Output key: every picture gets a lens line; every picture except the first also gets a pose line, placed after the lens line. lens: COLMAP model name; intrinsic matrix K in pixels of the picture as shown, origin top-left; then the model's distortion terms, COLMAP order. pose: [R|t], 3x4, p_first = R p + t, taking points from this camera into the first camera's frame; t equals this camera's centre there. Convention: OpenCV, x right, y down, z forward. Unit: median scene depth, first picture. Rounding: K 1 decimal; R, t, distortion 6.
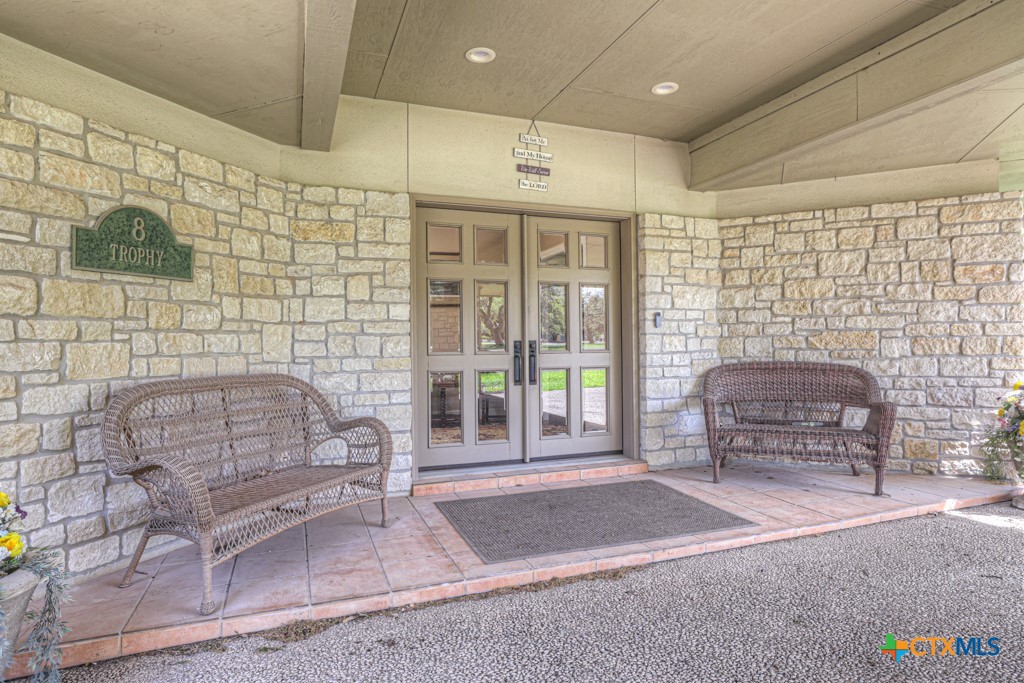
lens RADIAL K [[571.9, 0, 512.0], [0, 571.9, 341.5], [0, 0, 1]] dist [-0.000529, 0.000022]
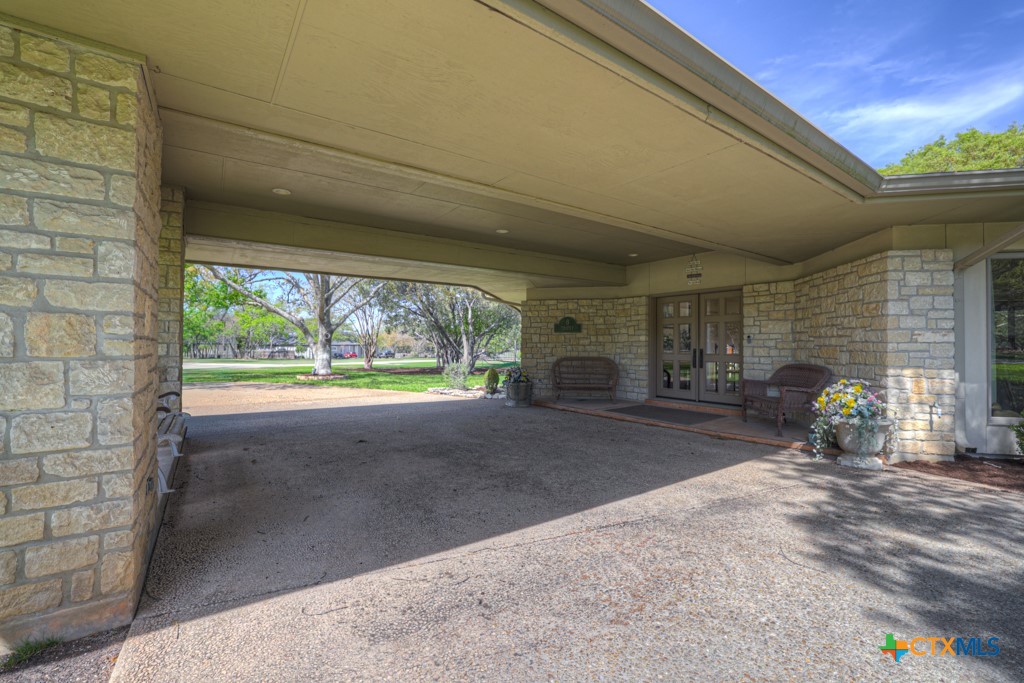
lens RADIAL K [[447.0, 0, 512.0], [0, 447.0, 341.5], [0, 0, 1]] dist [-0.002219, -0.000351]
pose [[0.261570, 0.002496, -0.965181, 1.847992], [-0.003226, 0.999993, 0.001711, -0.037559], [0.965179, 0.002666, 0.261577, -0.222334]]
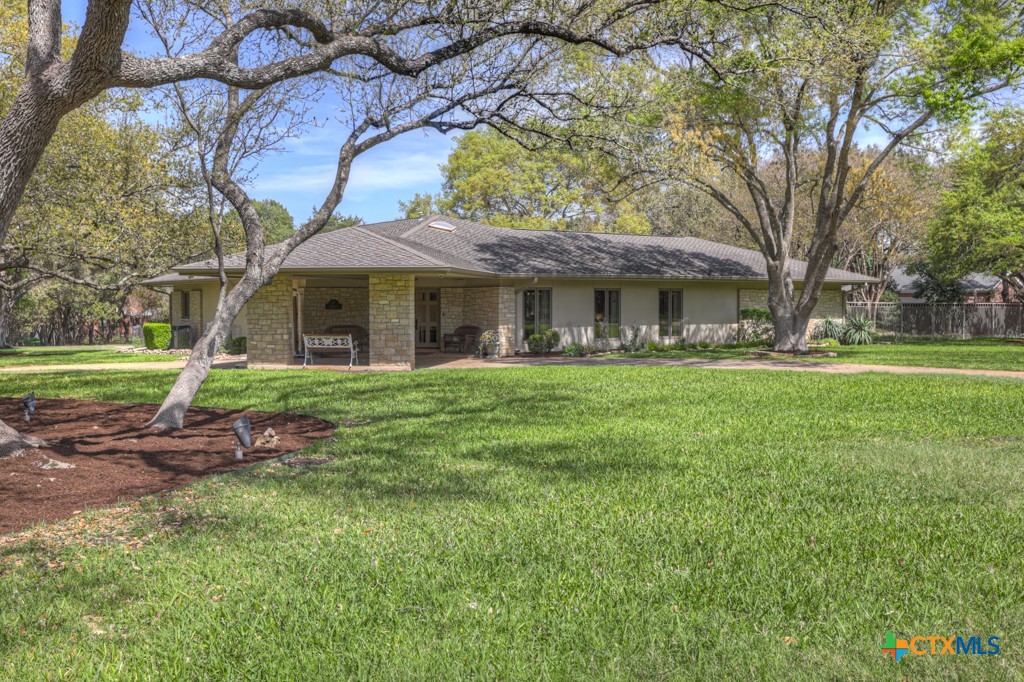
lens RADIAL K [[1042.3, 0, 512.0], [0, 1042.3, 341.0], [0, 0, 1]] dist [0.002551, 0.000777]
pose [[0.863797, 0.024530, -0.503242, 5.274455], [-0.006324, 0.999263, 0.037854, -0.161922], [0.503800, -0.029515, 0.863316, -6.132942]]
